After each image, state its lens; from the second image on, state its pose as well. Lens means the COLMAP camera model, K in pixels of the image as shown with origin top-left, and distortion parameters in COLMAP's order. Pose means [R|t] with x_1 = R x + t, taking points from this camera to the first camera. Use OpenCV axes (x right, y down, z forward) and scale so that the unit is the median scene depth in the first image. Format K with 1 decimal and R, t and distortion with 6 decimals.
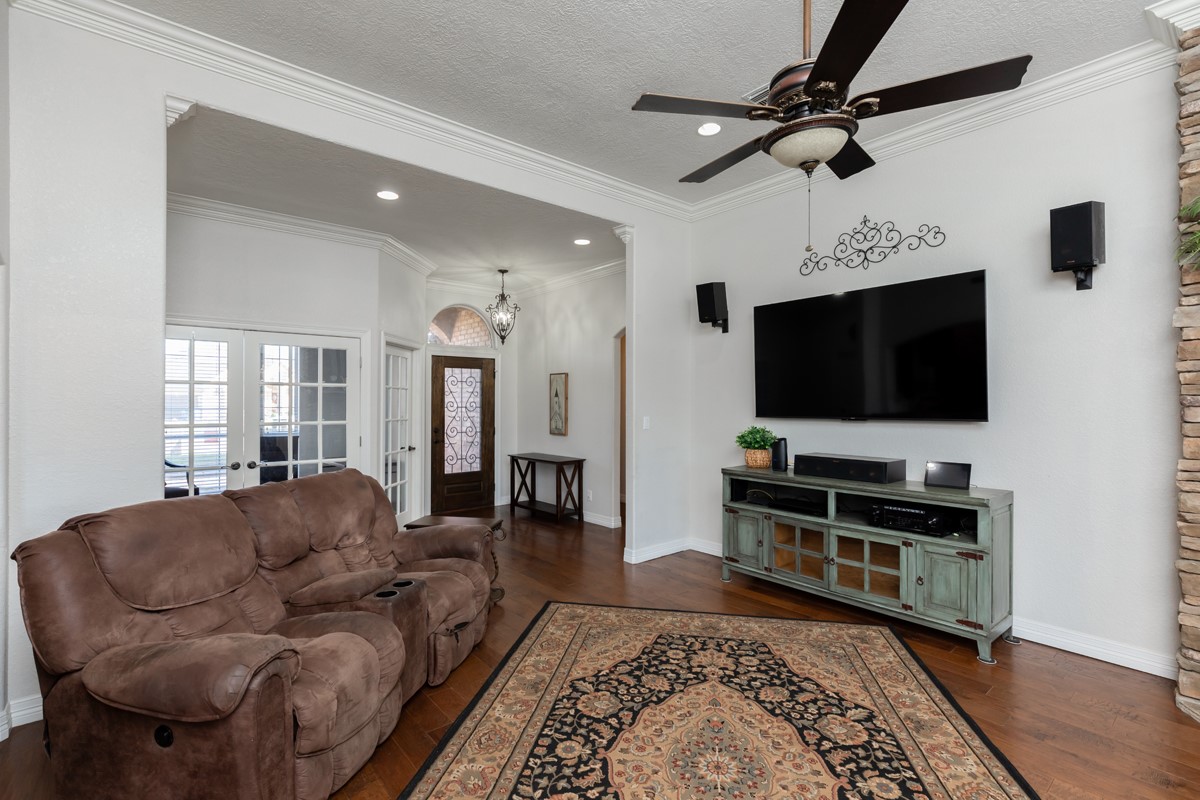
lens RADIAL K [[548.4, 0, 601.2], [0, 548.4, 395.8], [0, 0, 1]] dist [0.021766, 0.000295]
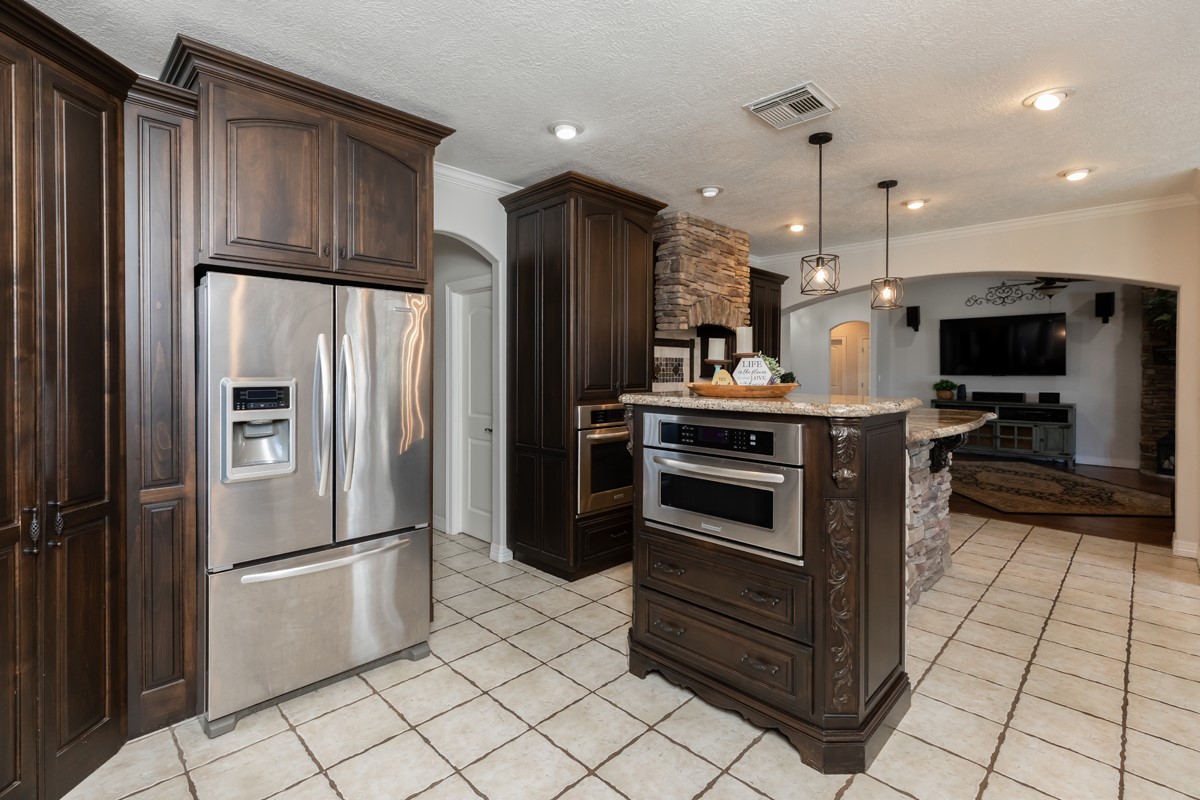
lens RADIAL K [[548.4, 0, 626.7], [0, 548.4, 371.8], [0, 0, 1]] dist [0.021766, 0.000295]
pose [[0.989227, -0.004799, 0.146314, -1.370810], [0.001711, 0.999773, 0.021222, -0.020632], [-0.146383, -0.020743, 0.989011, -0.989959]]
